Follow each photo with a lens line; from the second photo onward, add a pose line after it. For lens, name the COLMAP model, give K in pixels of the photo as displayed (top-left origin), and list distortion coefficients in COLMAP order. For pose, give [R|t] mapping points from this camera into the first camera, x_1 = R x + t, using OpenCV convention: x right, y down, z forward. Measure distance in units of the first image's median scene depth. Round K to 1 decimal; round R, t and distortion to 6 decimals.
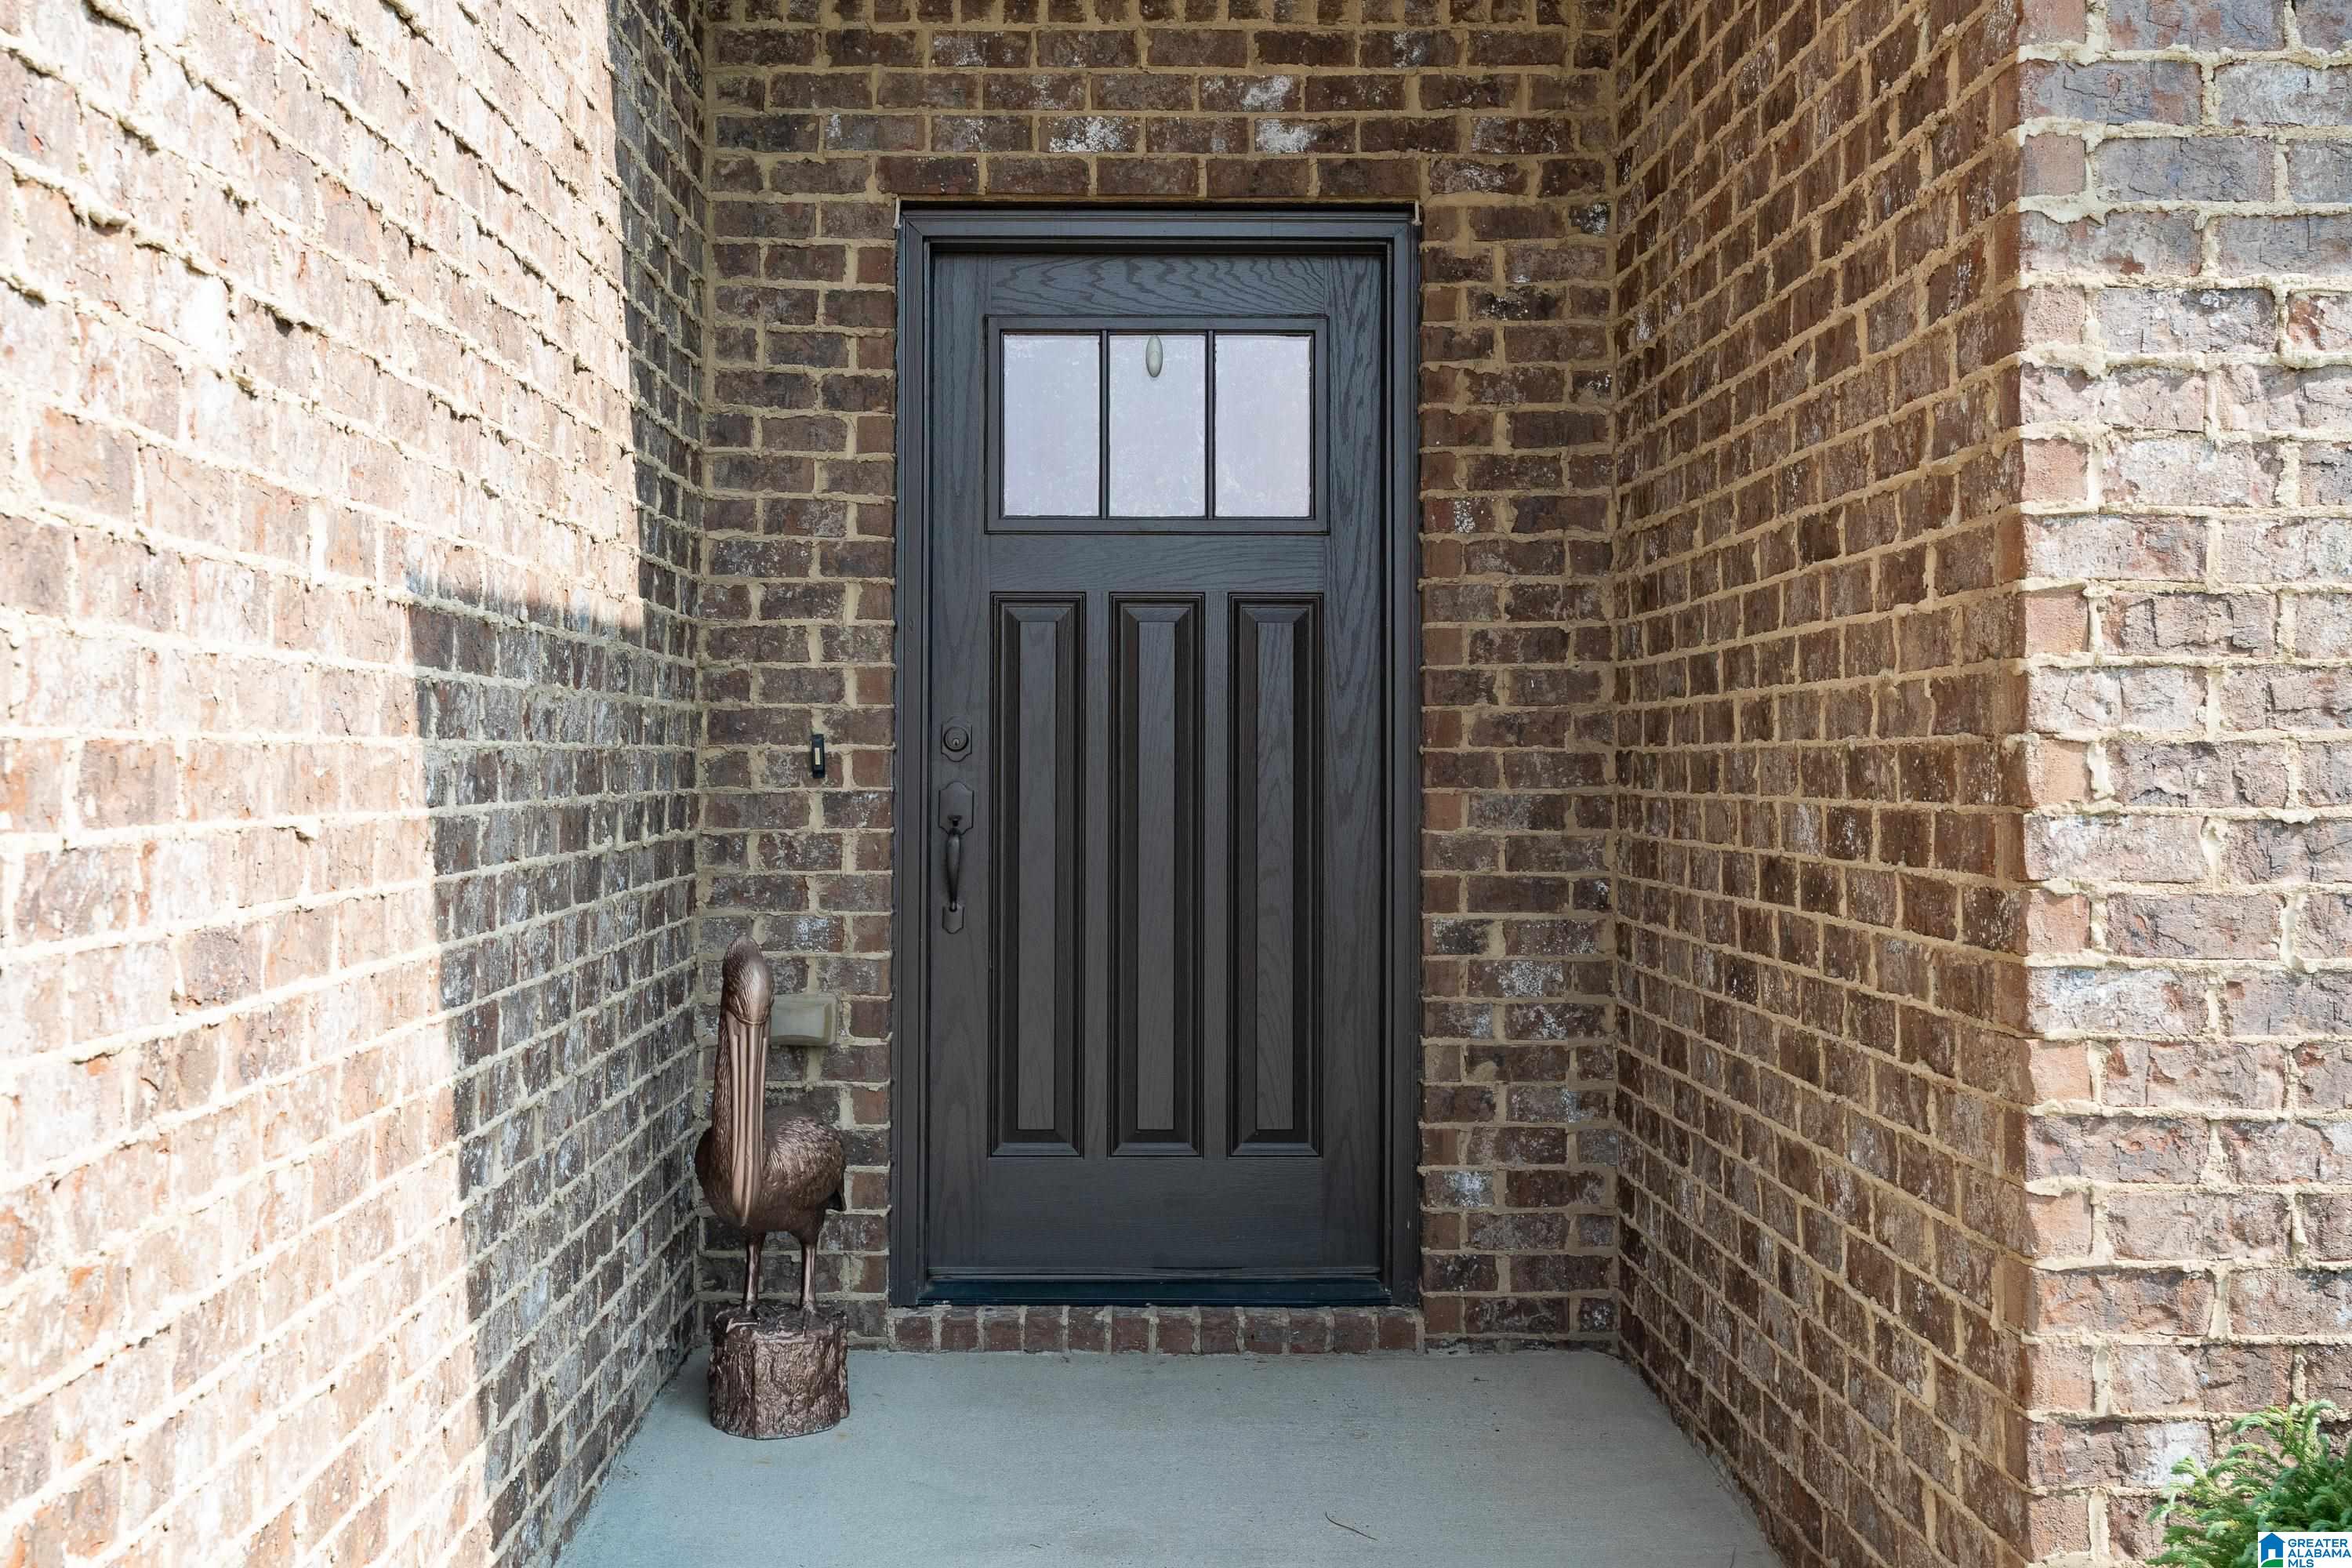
lens RADIAL K [[2349.0, 0, 1176.0], [0, 2349.0, 784.0], [0, 0, 1]] dist [-0.100835, -0.003277]
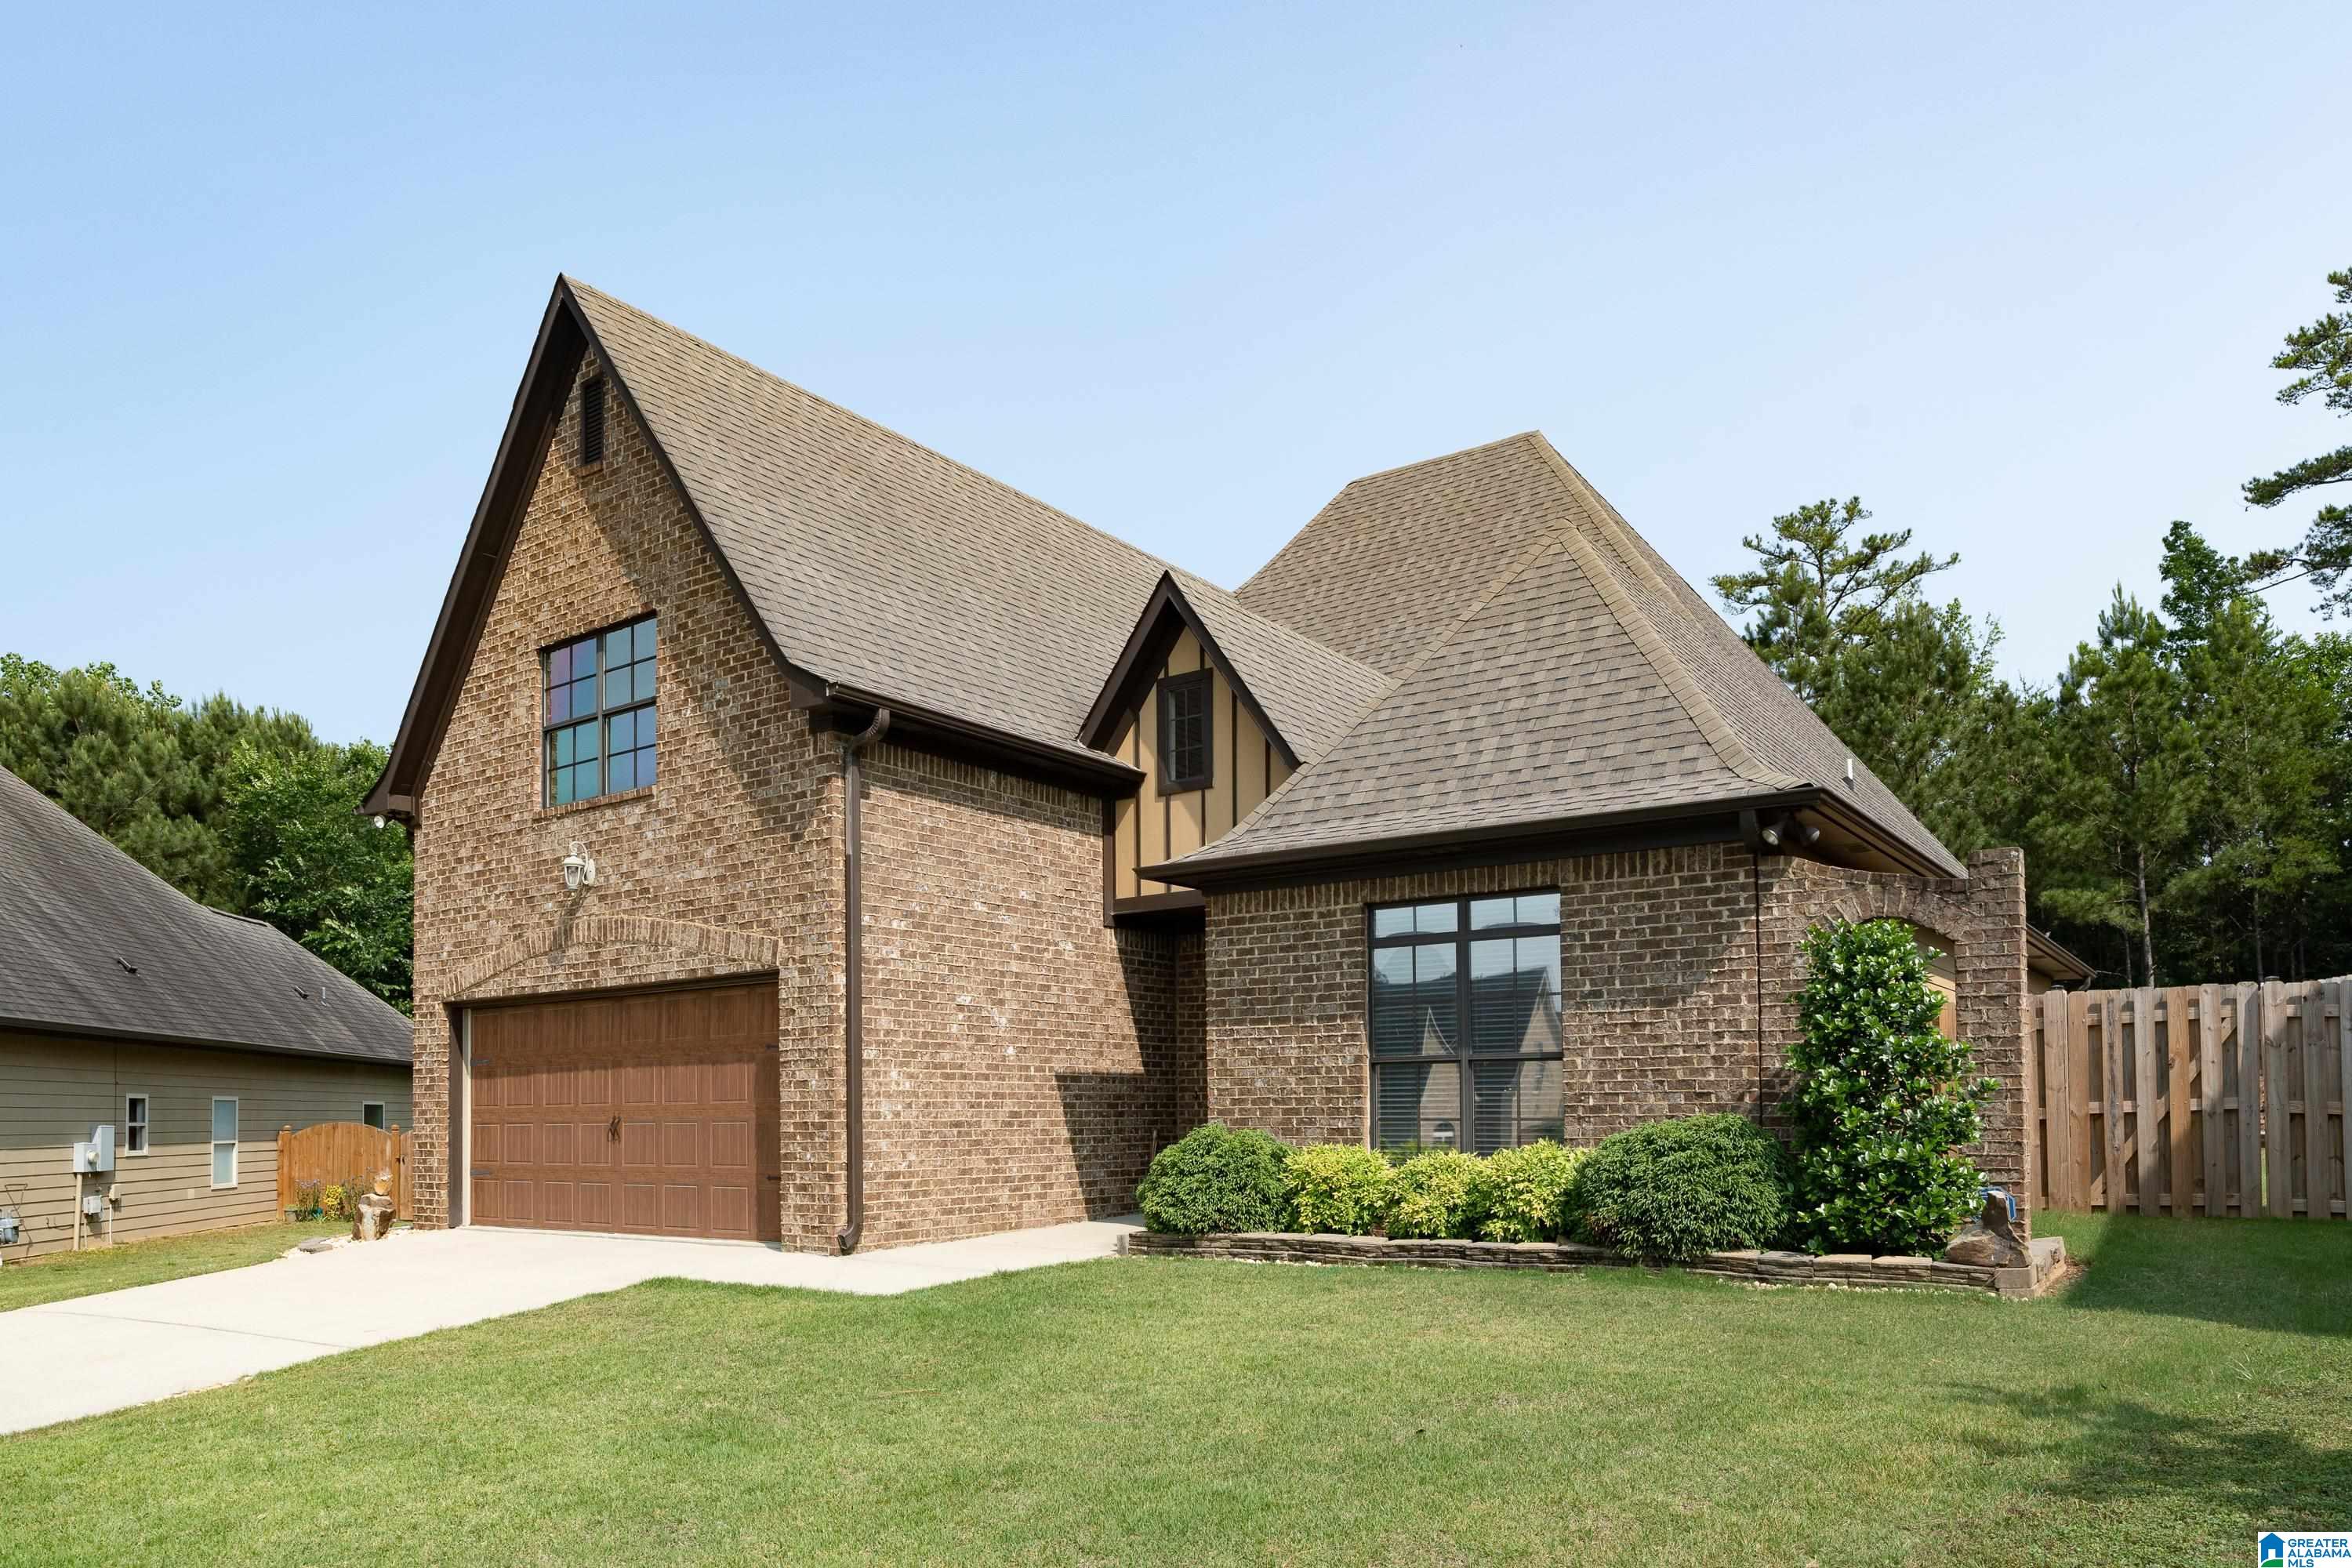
lens RADIAL K [[1530.3, 0, 1174.0], [0, 1530.3, 855.6], [0, 0, 1]] dist [-0.003988, -0.000052]
pose [[0.795970, -0.103126, -0.596487, 1.886858], [-0.002504, 0.984812, -0.173605, 0.054855], [0.605331, 0.139678, 0.783623, -1.758475]]
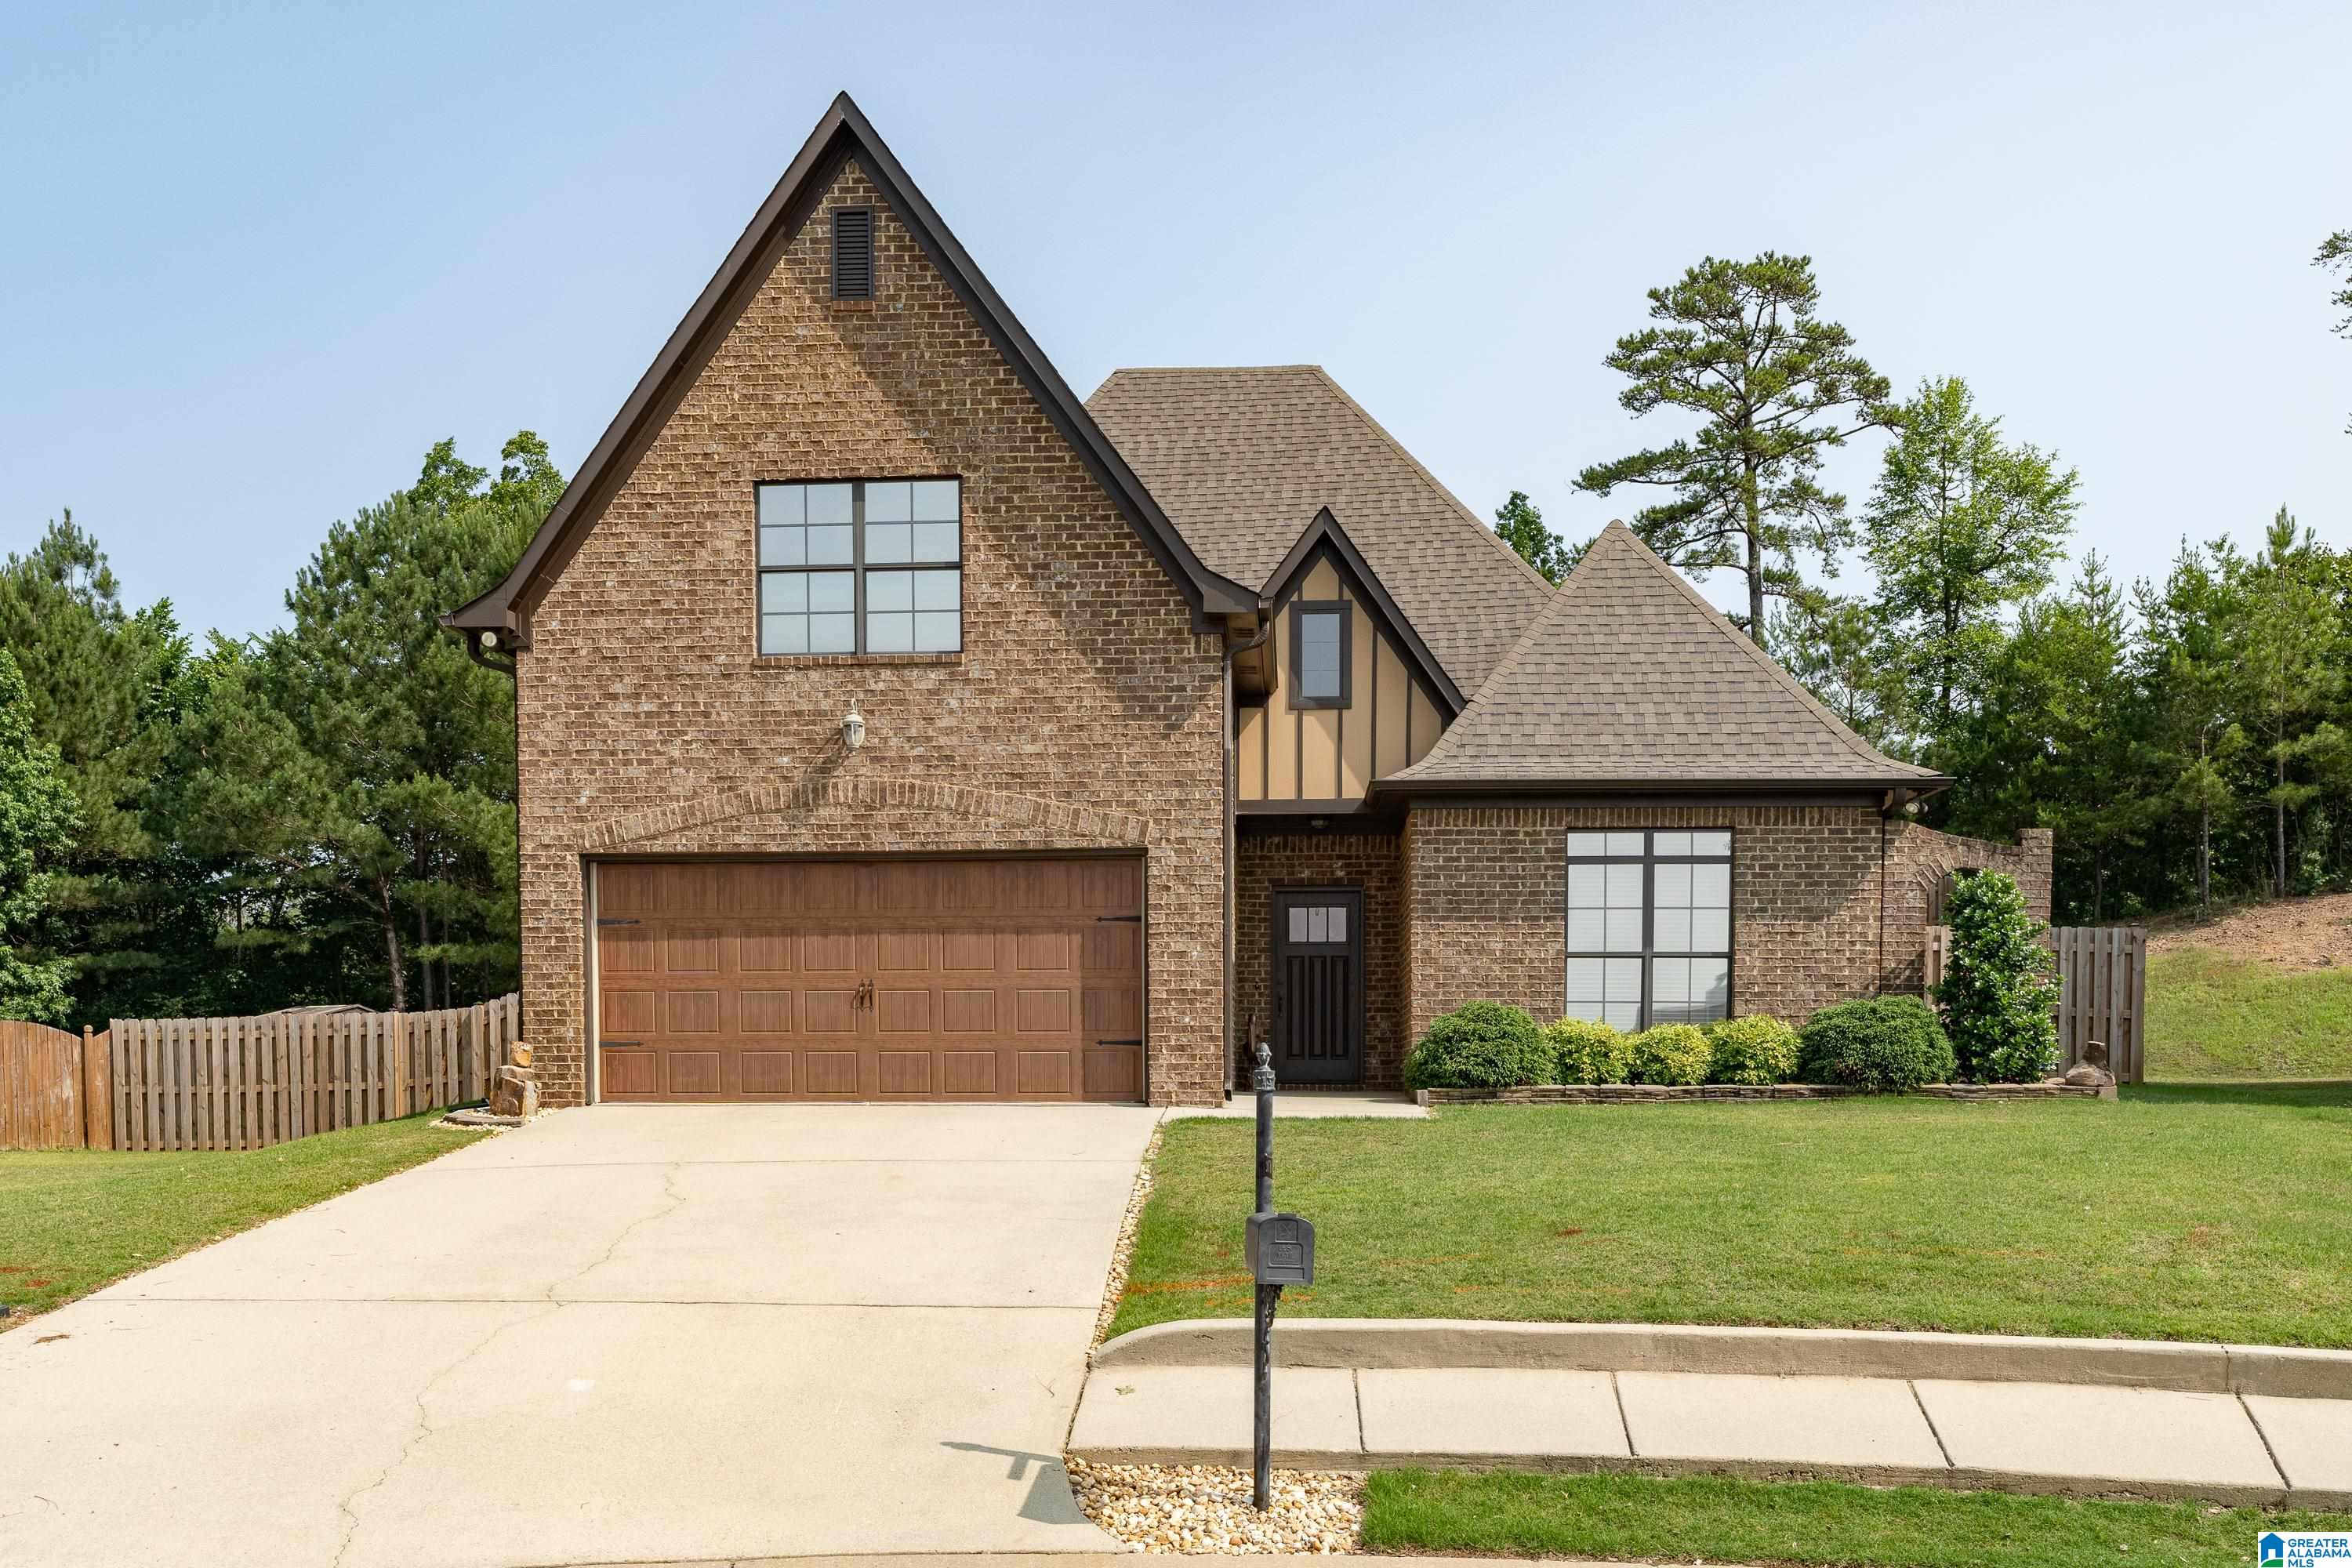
lens RADIAL K [[1986.6, 0, 1176.0], [0, 1986.6, 784.0], [0, 0, 1]] dist [-0.000008, -0.000152]
pose [[0.995385, -0.007262, -0.095684, 0.112362], [-0.007611, 0.988015, -0.154168, 0.246792], [0.095657, 0.154185, 0.983401, -3.759958]]
